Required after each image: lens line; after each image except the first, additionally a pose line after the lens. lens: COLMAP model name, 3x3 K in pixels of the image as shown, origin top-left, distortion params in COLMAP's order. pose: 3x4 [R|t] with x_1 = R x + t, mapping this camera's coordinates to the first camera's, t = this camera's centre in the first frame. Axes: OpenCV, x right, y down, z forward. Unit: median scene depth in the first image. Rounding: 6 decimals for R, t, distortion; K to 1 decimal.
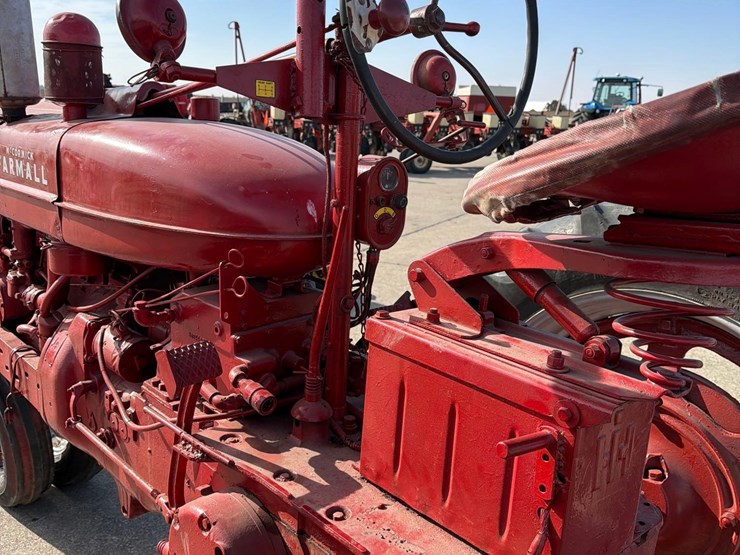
lens RADIAL K [[679.3, 0, 366.6], [0, 679.3, 264.1], [0, 0, 1]] dist [0.137541, -0.300429]
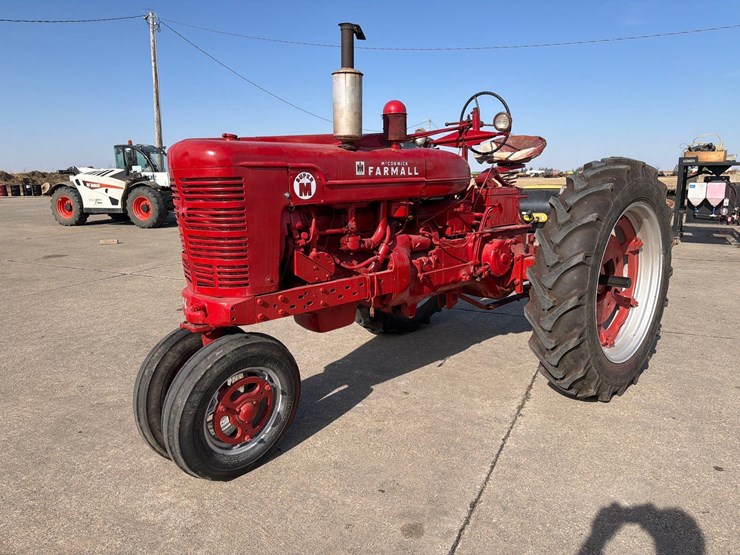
lens RADIAL K [[516.9, 0, 369.9], [0, 516.9, 278.1], [0, 0, 1]] dist [0.078175, -0.096235]
pose [[-0.008628, -0.231292, 0.972846, -2.879105], [0.235176, 0.945124, 0.226787, -0.278698], [-0.971915, 0.230746, 0.046240, 1.456252]]
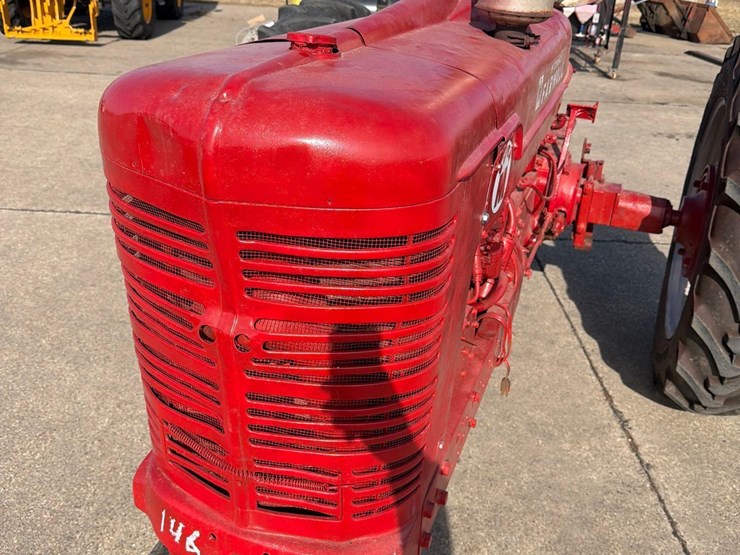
lens RADIAL K [[694.7, 0, 357.2], [0, 694.7, 278.0], [0, 0, 1]] dist [0.047613, -0.129913]
pose [[-0.432647, -0.450200, 0.781112, -1.678887], [0.141205, 0.821868, 0.551901, -0.645114], [-0.890437, 0.349075, -0.292008, 2.171695]]
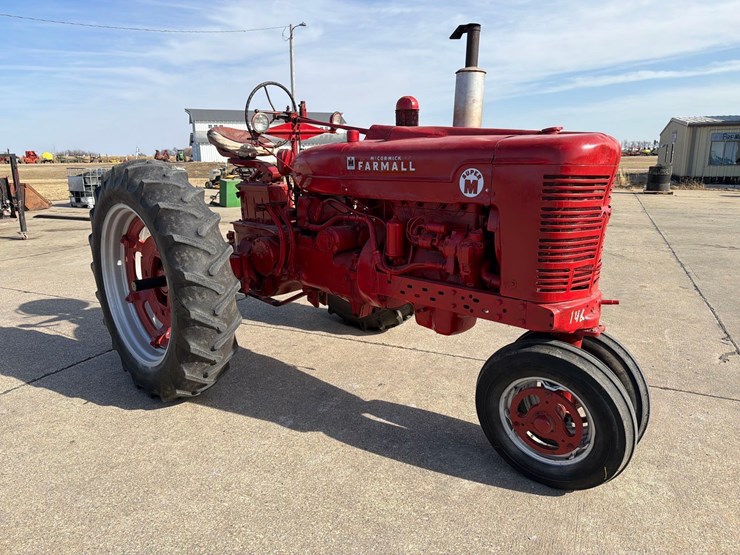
lens RADIAL K [[516.5, 0, 370.6], [0, 516.5, 279.0], [0, 0, 1]] dist [0.112943, -0.157736]
pose [[-0.997559, -0.016822, -0.067768, -0.248599], [-0.045000, 0.896994, 0.439747, -0.746066], [0.053390, 0.441723, -0.895562, 3.657023]]
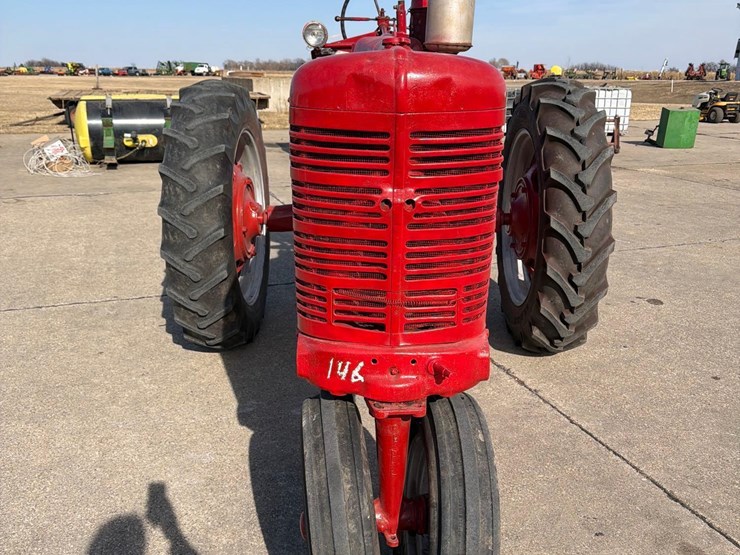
lens RADIAL K [[696.1, 0, 371.5], [0, 696.1, 288.3], [0, 0, 1]] dist [0.084843, -0.174692]
pose [[-0.734309, -0.242152, 0.634155, -1.870838], [0.118802, 0.873946, 0.471280, -0.675639], [-0.668338, 0.421404, -0.612979, 2.938682]]
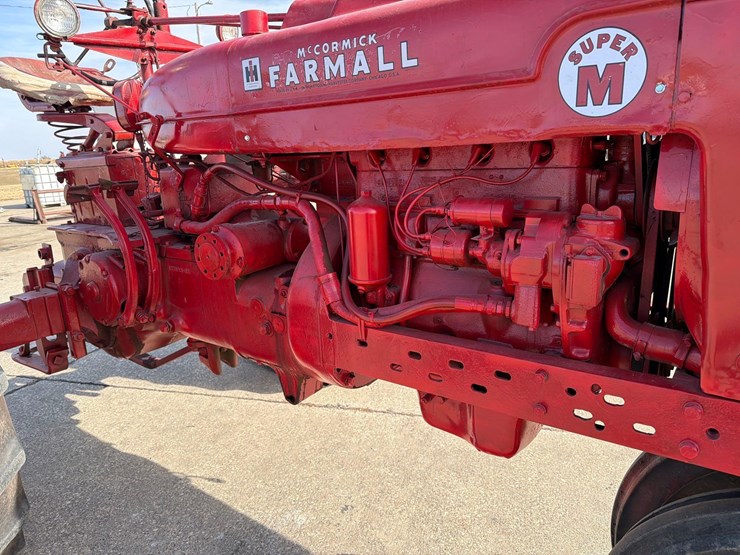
lens RADIAL K [[523.9, 0, 369.0], [0, 523.9, 276.2], [0, 0, 1]] dist [0.000862, -0.003722]
pose [[-0.979950, 0.058032, -0.190606, -0.310970], [-0.033488, 0.895064, 0.444679, -0.326704], [0.196410, 0.442146, -0.875174, 2.530017]]
